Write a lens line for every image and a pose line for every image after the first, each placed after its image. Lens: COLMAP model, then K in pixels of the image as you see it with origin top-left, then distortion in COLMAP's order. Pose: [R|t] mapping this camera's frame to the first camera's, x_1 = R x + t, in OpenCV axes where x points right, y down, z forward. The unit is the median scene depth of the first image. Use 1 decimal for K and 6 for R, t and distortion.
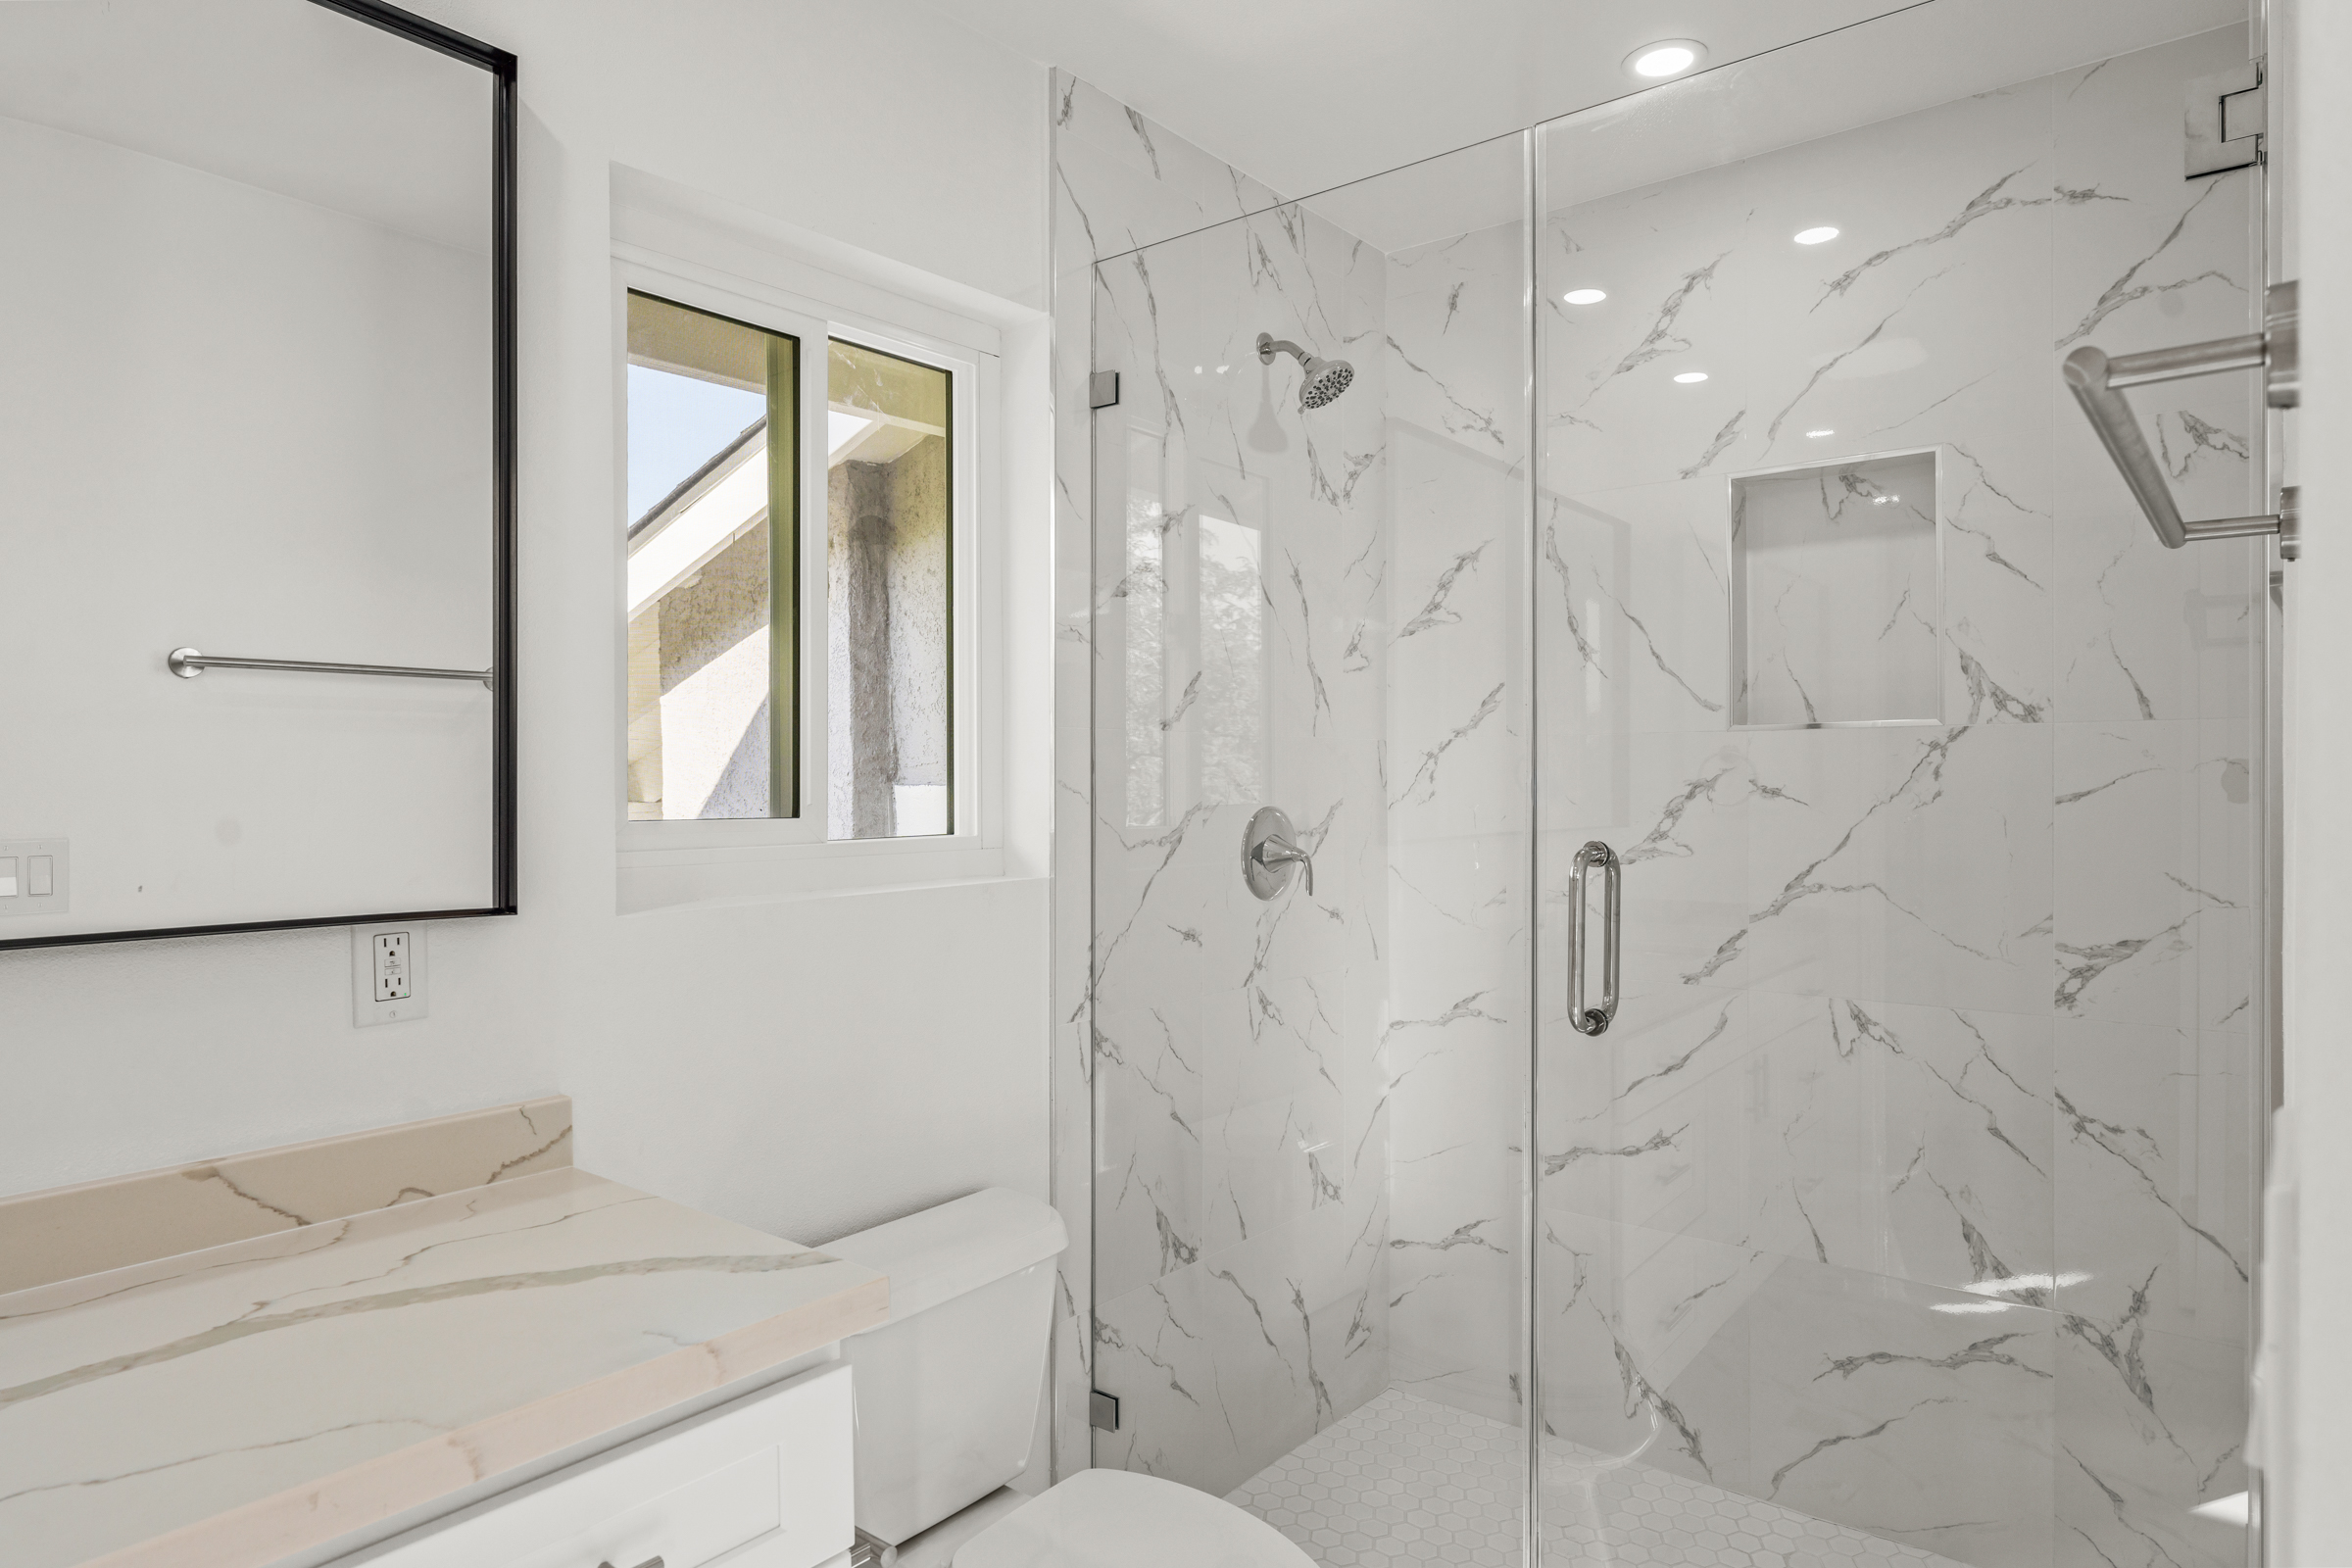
lens RADIAL K [[1382.5, 0, 1175.0], [0, 1382.5, 784.6], [0, 0, 1]] dist [0.003157, -0.002507]
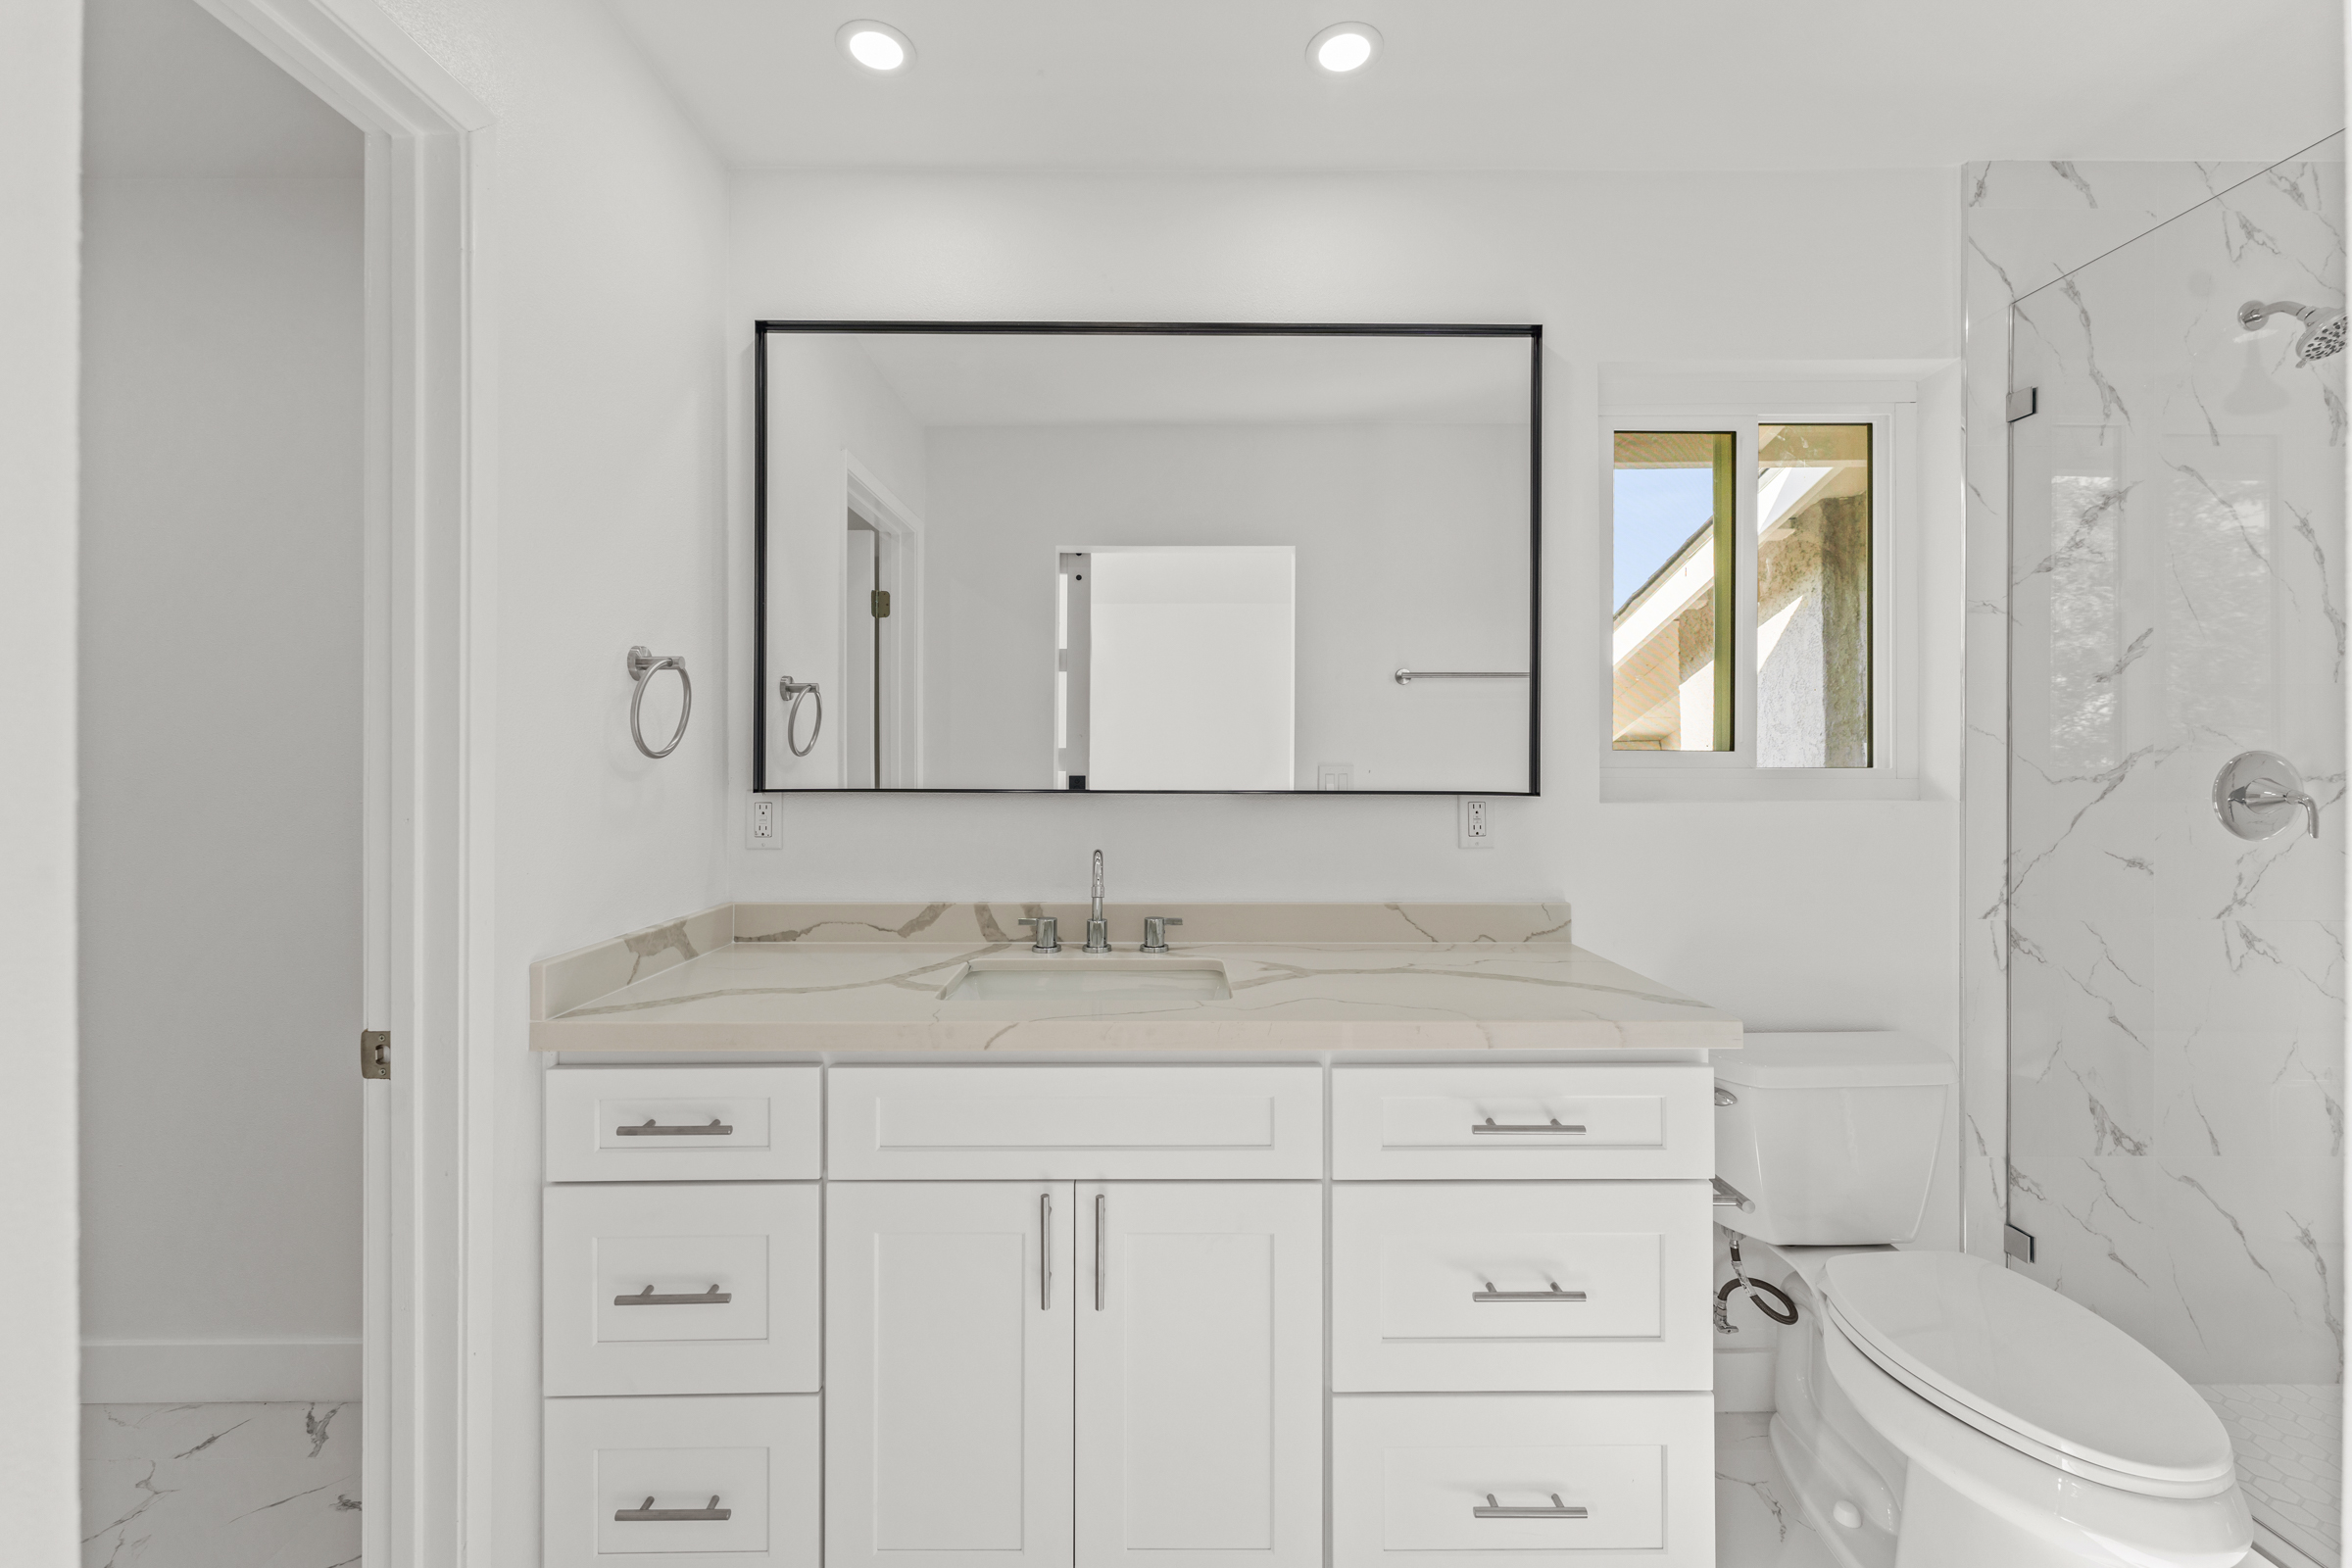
lens RADIAL K [[944.2, 0, 1168.3], [0, 944.2, 766.4], [0, 0, 1]] dist [0.001245, 0.000670]
pose [[0.635878, 0.012413, -0.771690, 0.112399], [-0.006754, 0.999922, 0.010518, 0.029444], [0.771760, -0.001476, 0.635912, -0.109261]]
